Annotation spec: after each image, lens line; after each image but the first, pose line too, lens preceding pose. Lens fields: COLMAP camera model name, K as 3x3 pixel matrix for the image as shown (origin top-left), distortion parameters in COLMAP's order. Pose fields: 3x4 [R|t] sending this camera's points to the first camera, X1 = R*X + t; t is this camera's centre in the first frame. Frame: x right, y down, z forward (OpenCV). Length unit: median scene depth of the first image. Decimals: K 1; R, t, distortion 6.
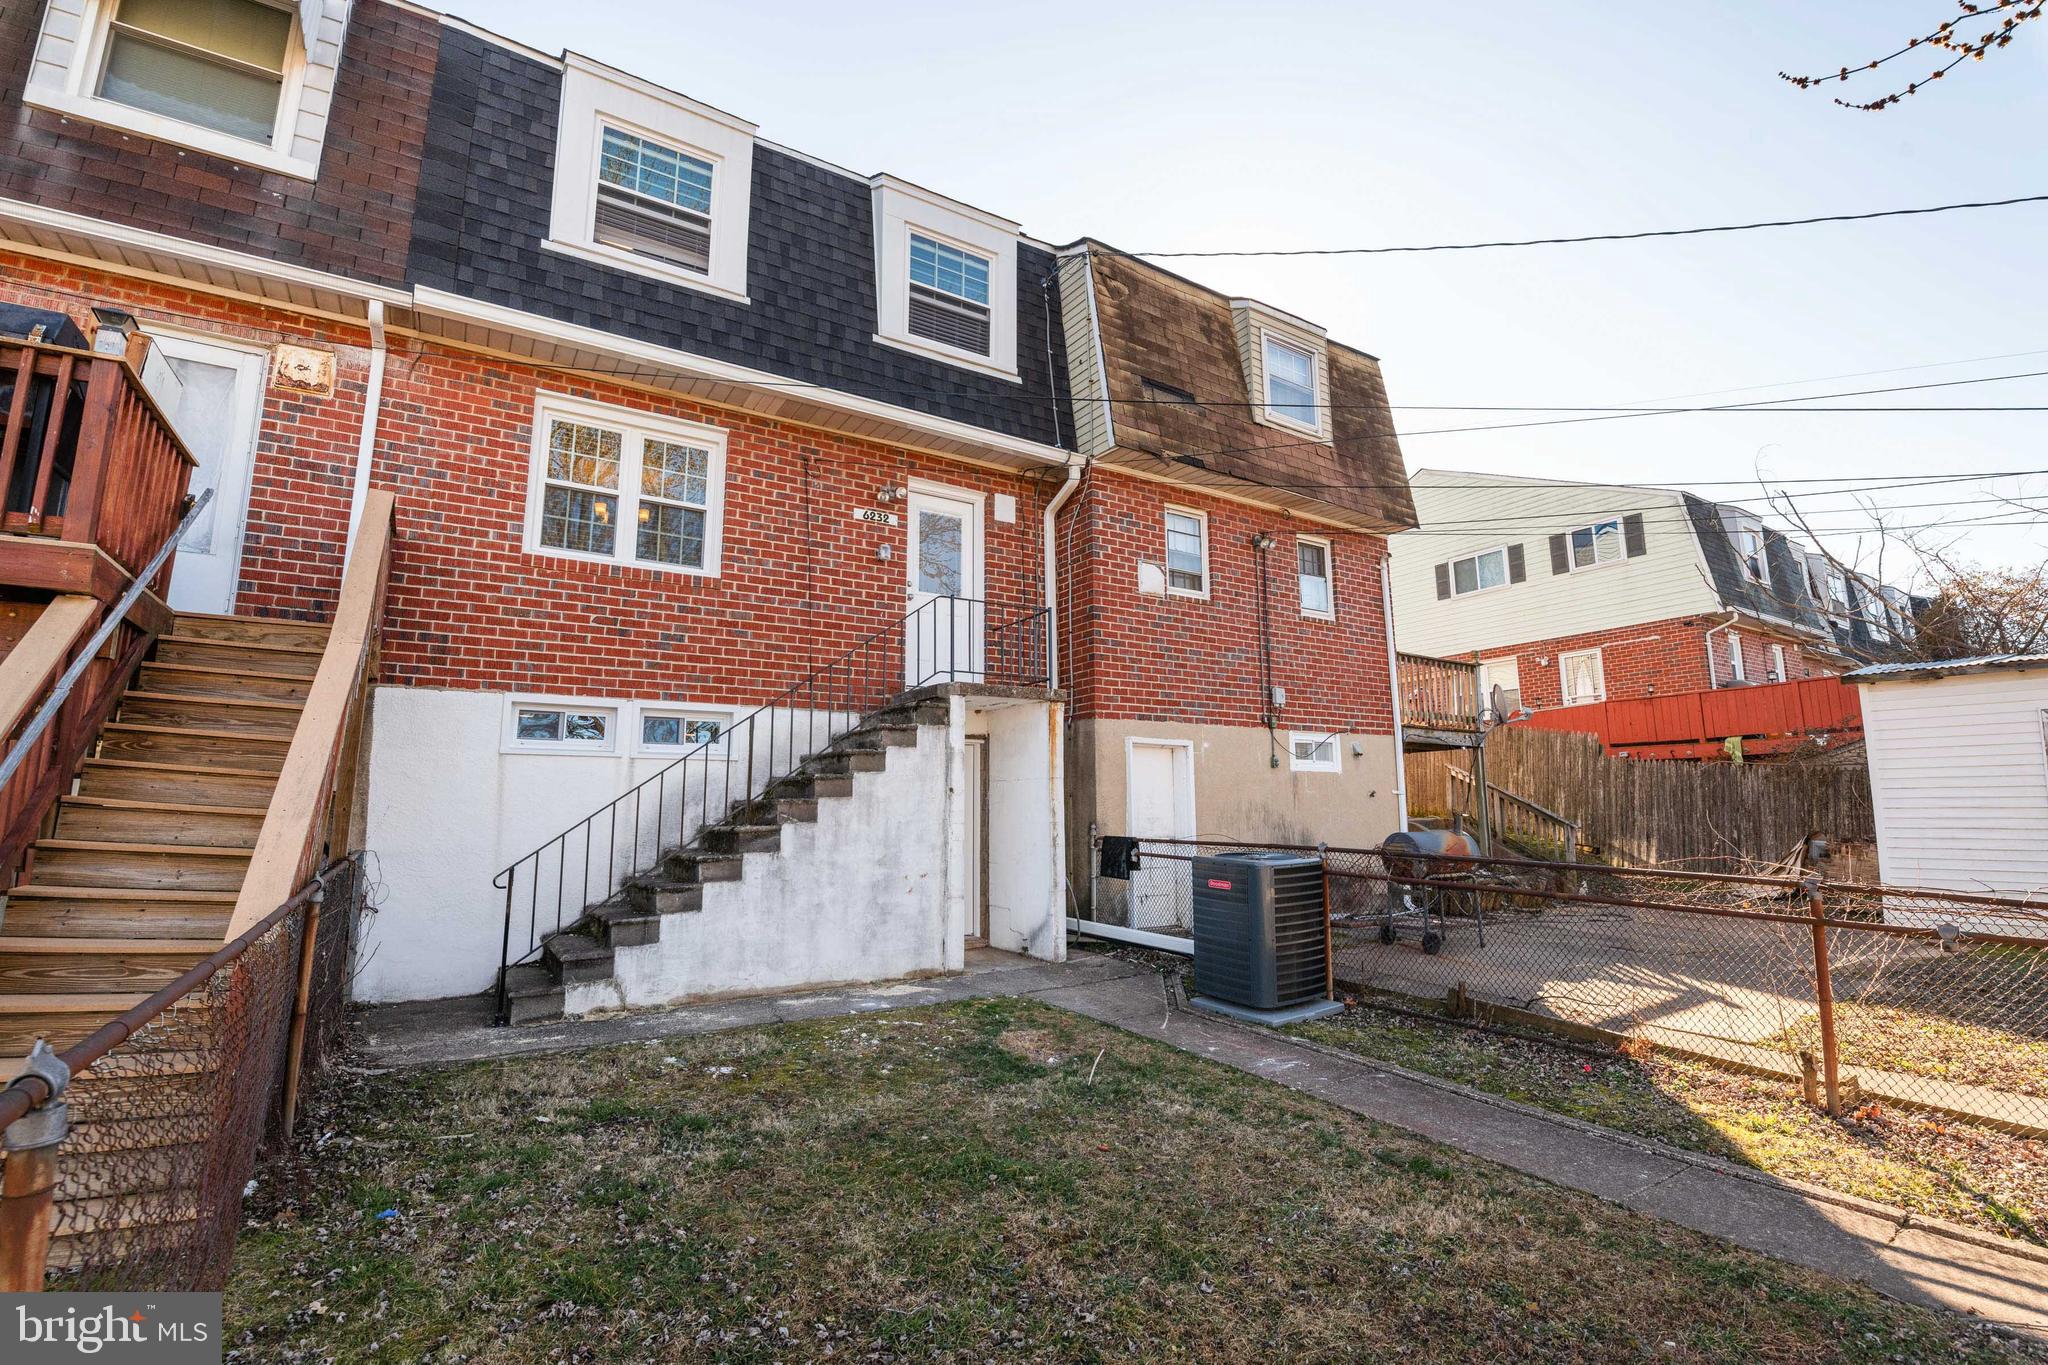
lens RADIAL K [[899.0, 0, 1023.5], [0, 899.0, 670.3], [0, 0, 1]] dist [0.009687, -0.021563]
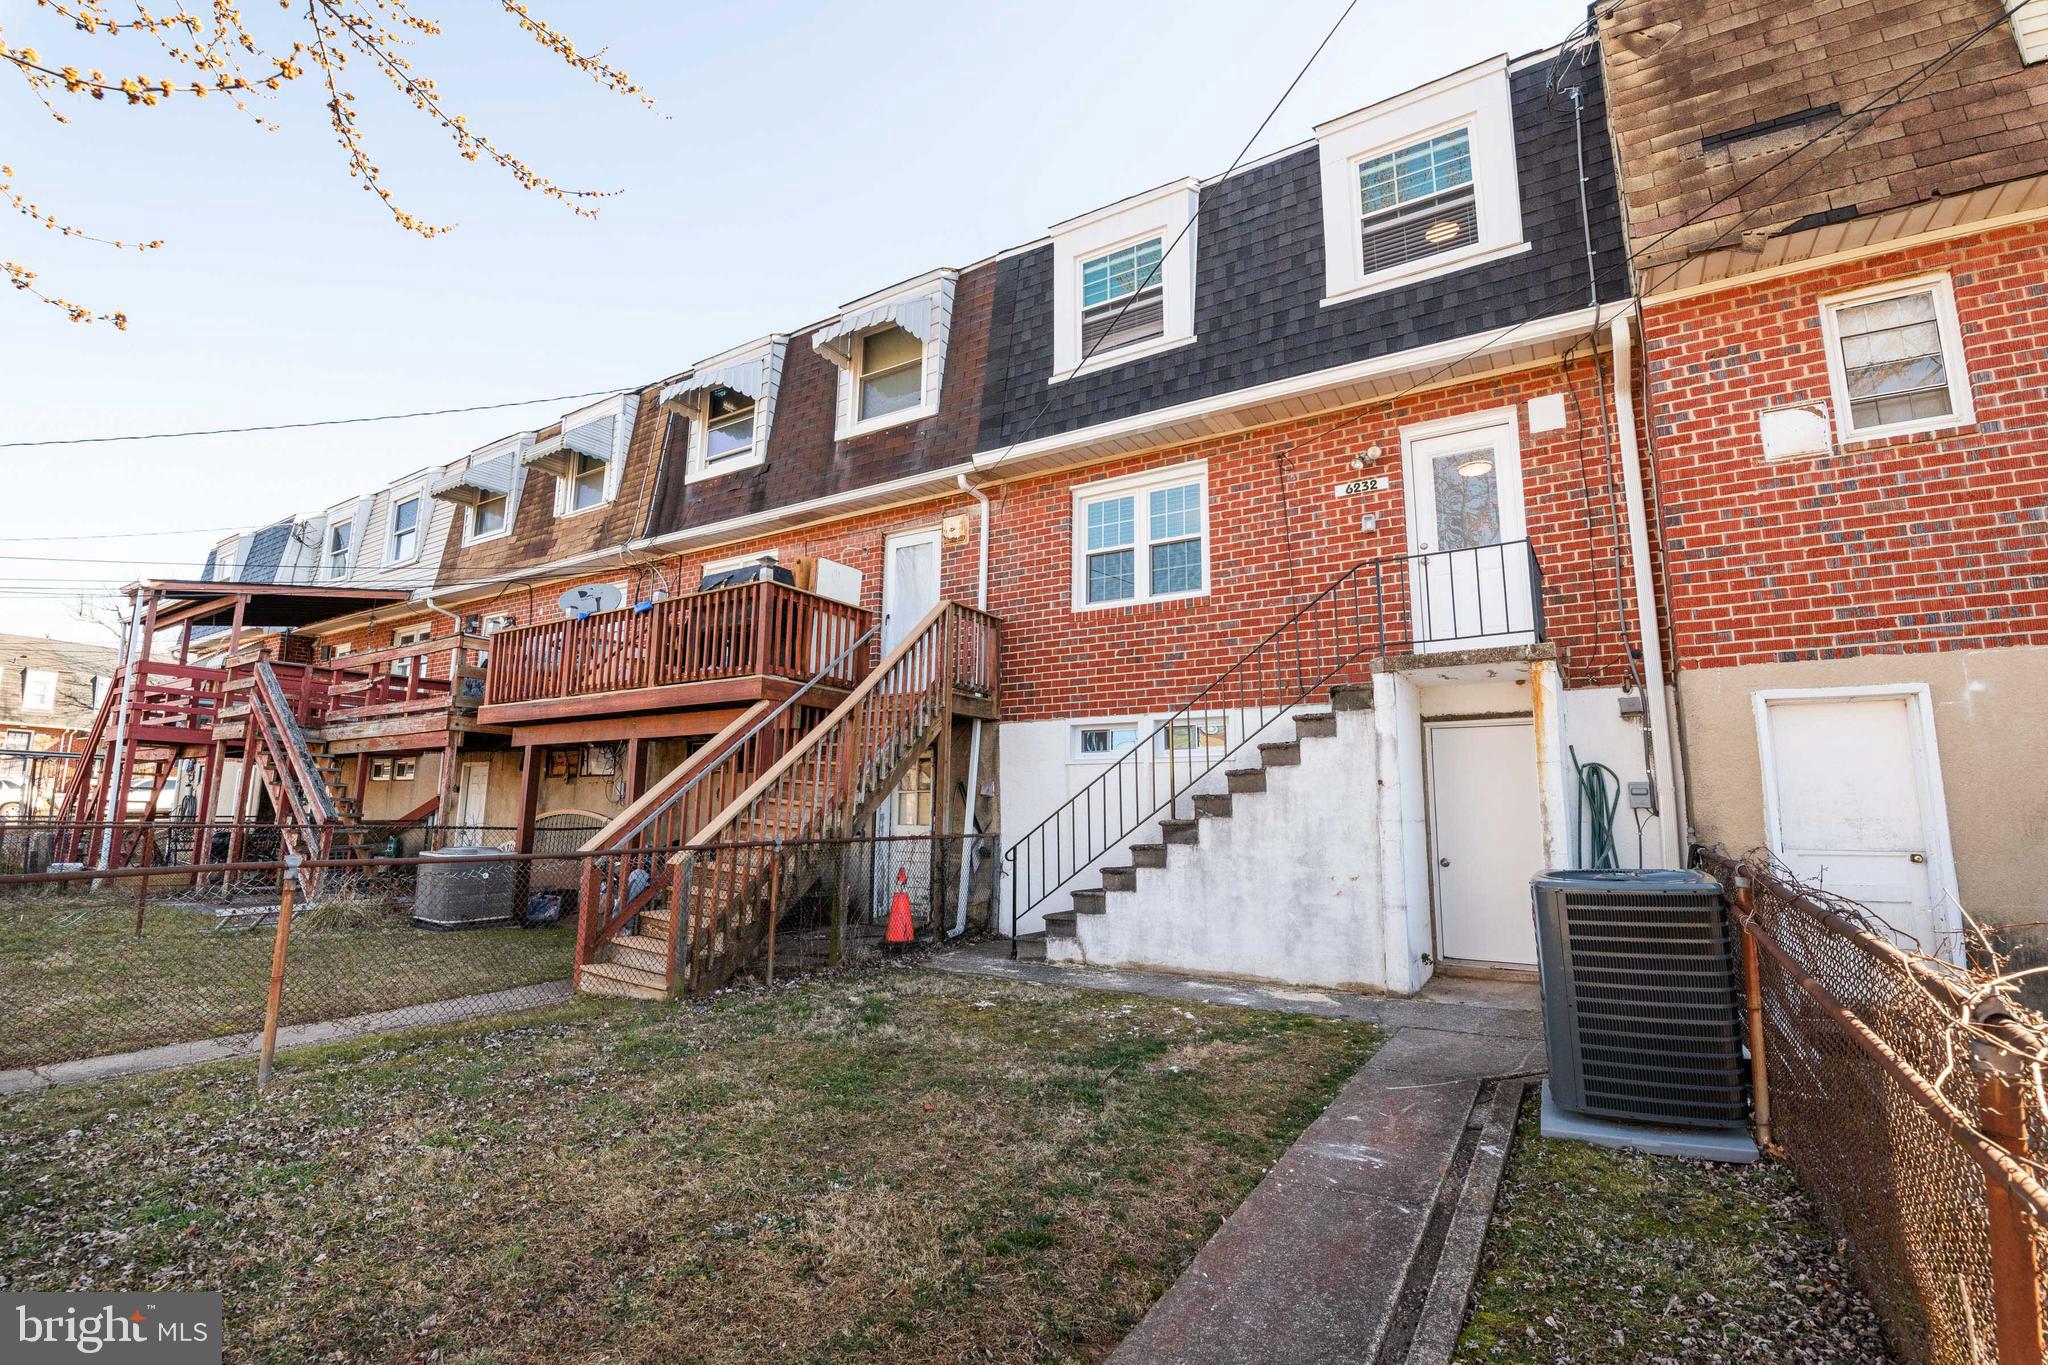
lens RADIAL K [[896.2, 0, 1021.1], [0, 896.2, 674.8], [0, 0, 1]] dist [-0.001206, -0.009583]
pose [[0.451356, -0.133352, -0.882324, 0.514814], [0.132050, 0.987866, -0.081753, 0.052968], [0.882520, -0.079611, 0.463488, 0.287296]]
